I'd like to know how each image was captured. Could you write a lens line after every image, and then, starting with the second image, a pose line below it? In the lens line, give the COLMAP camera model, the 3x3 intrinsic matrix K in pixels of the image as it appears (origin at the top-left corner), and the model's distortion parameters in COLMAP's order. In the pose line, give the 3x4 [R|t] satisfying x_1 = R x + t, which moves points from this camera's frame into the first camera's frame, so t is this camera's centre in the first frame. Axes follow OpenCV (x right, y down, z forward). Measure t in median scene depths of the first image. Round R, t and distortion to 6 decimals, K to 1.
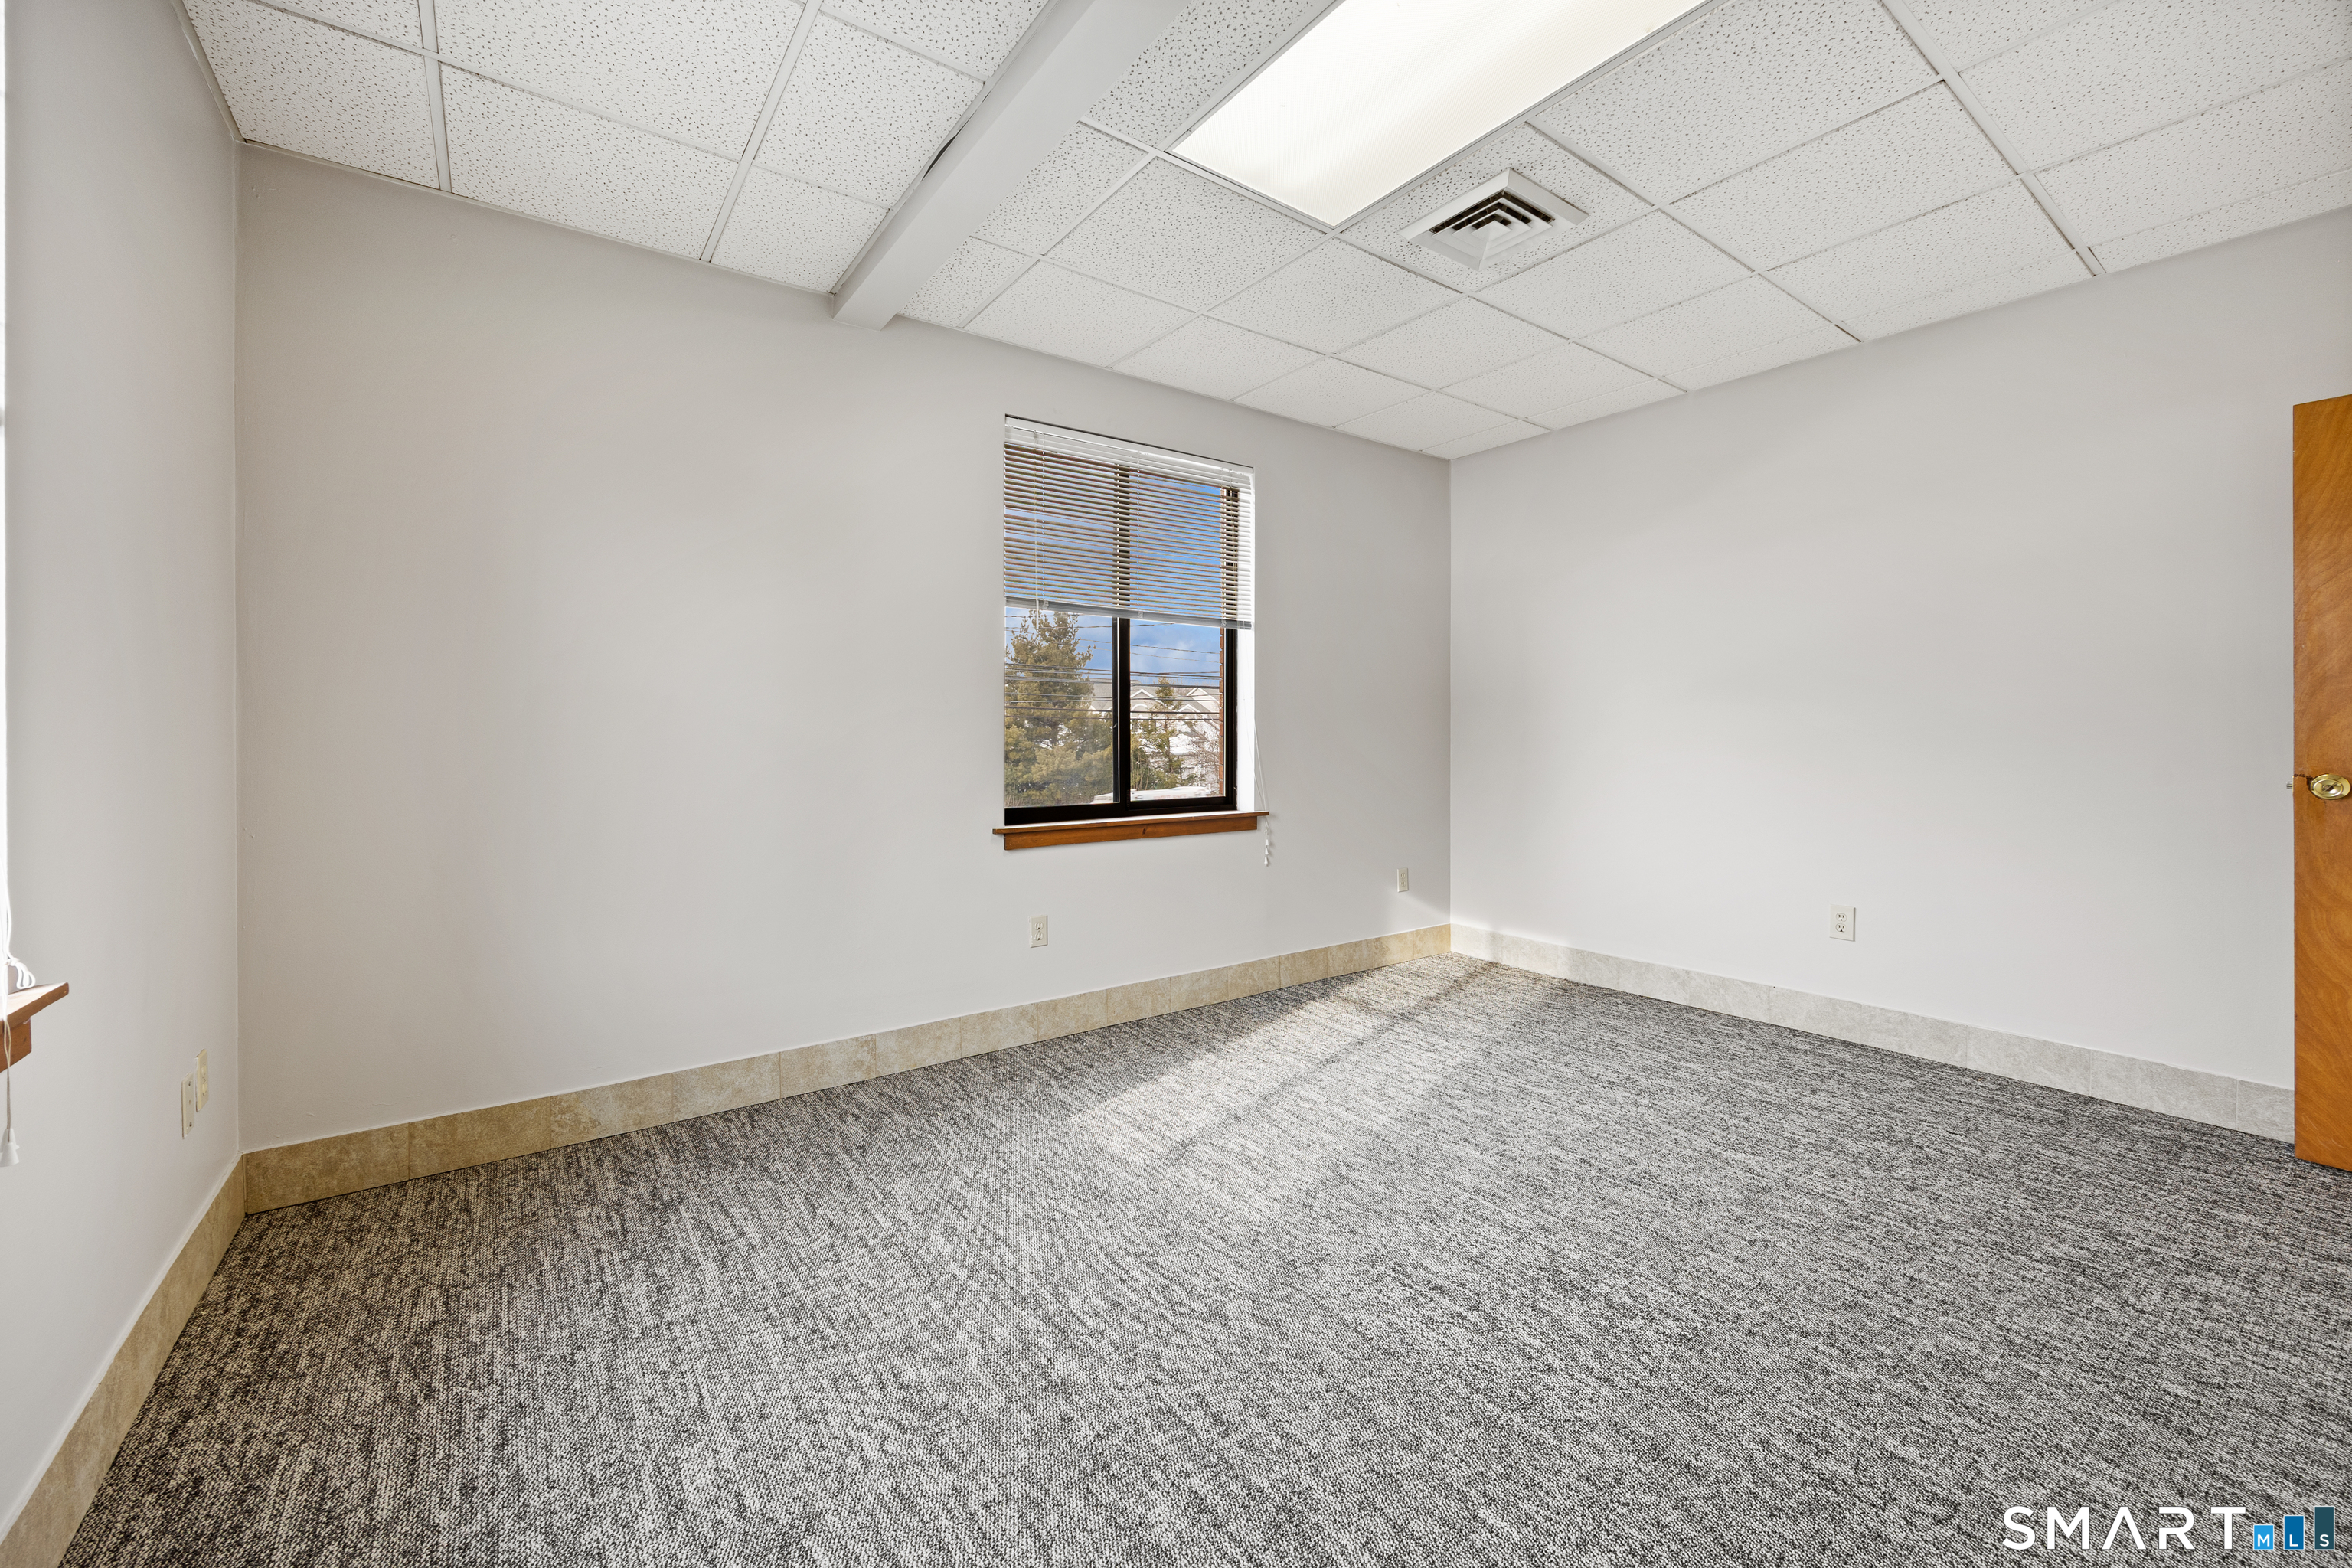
lens RADIAL K [[932.1, 0, 1186.5], [0, 932.1, 741.5], [0, 0, 1]] dist [-0.001297, 0.000131]
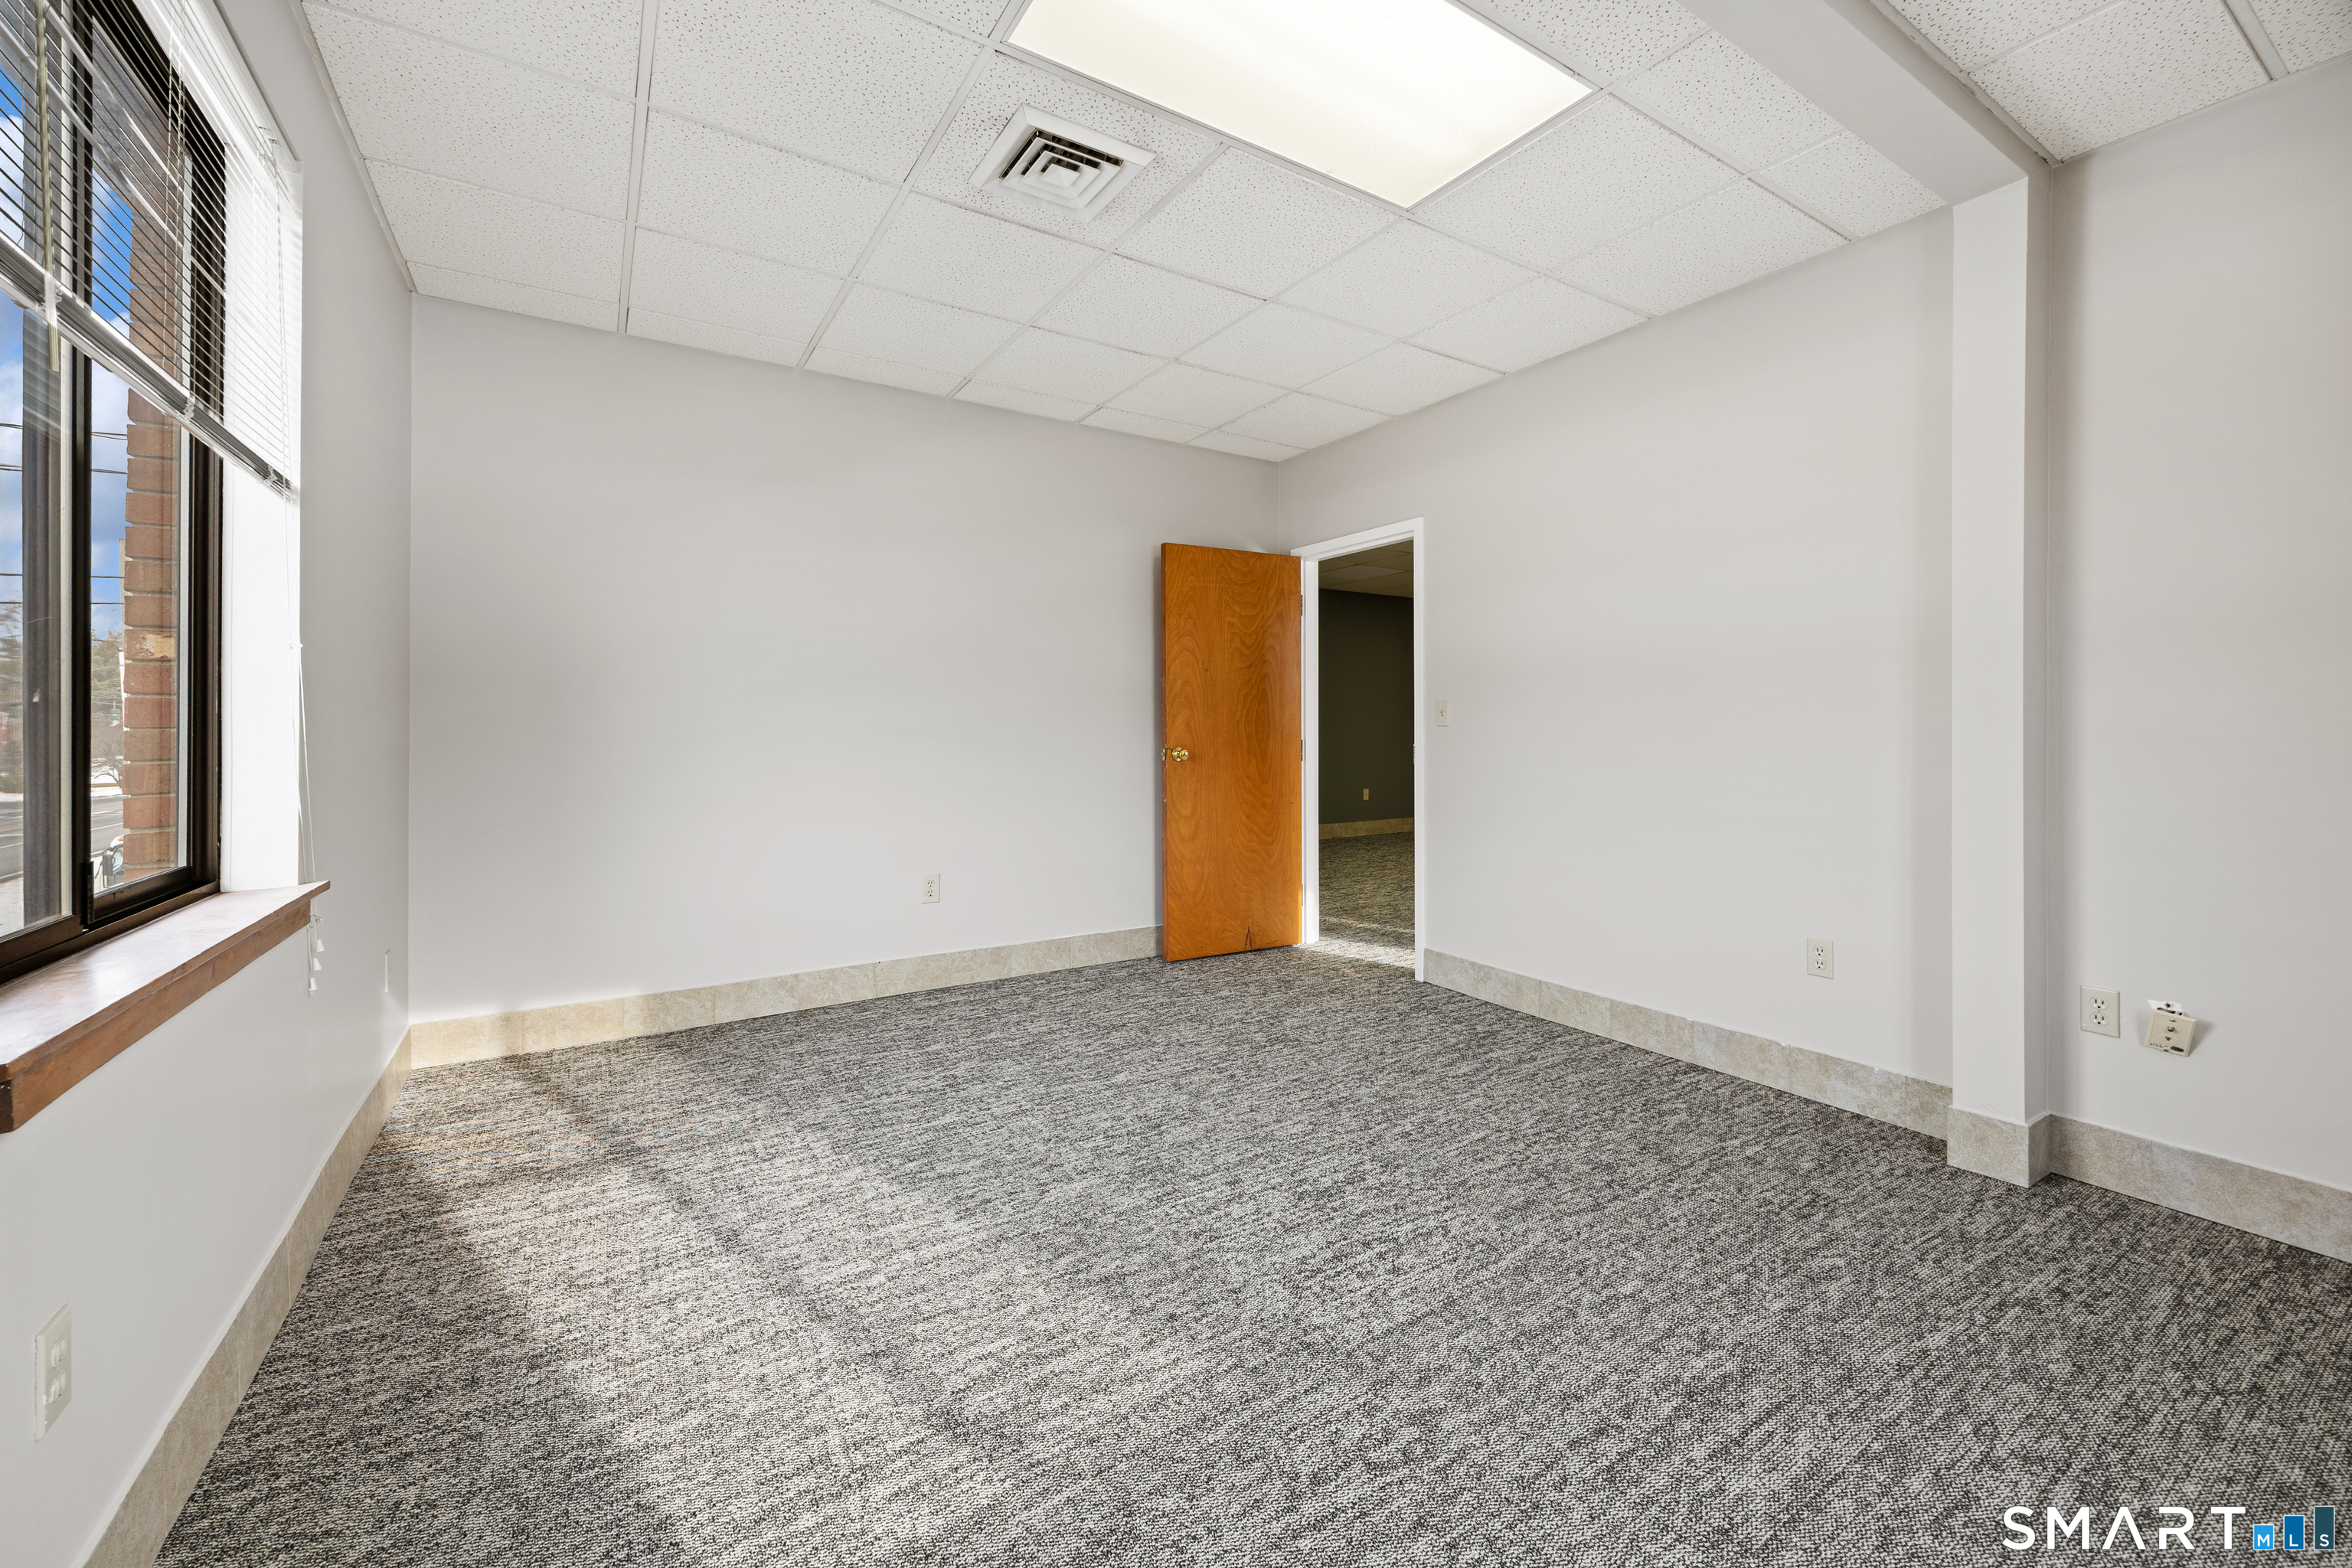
lens RADIAL K [[939.8, 0, 1175.1], [0, 939.8, 715.0], [0, 0, 1]] dist [0.001493, 0.000698]
pose [[0.069537, 0.014775, 0.997470, -0.553971], [0.008389, 0.999846, -0.015395, 0.001951], [-0.997544, 0.009438, 0.069402, 0.776136]]
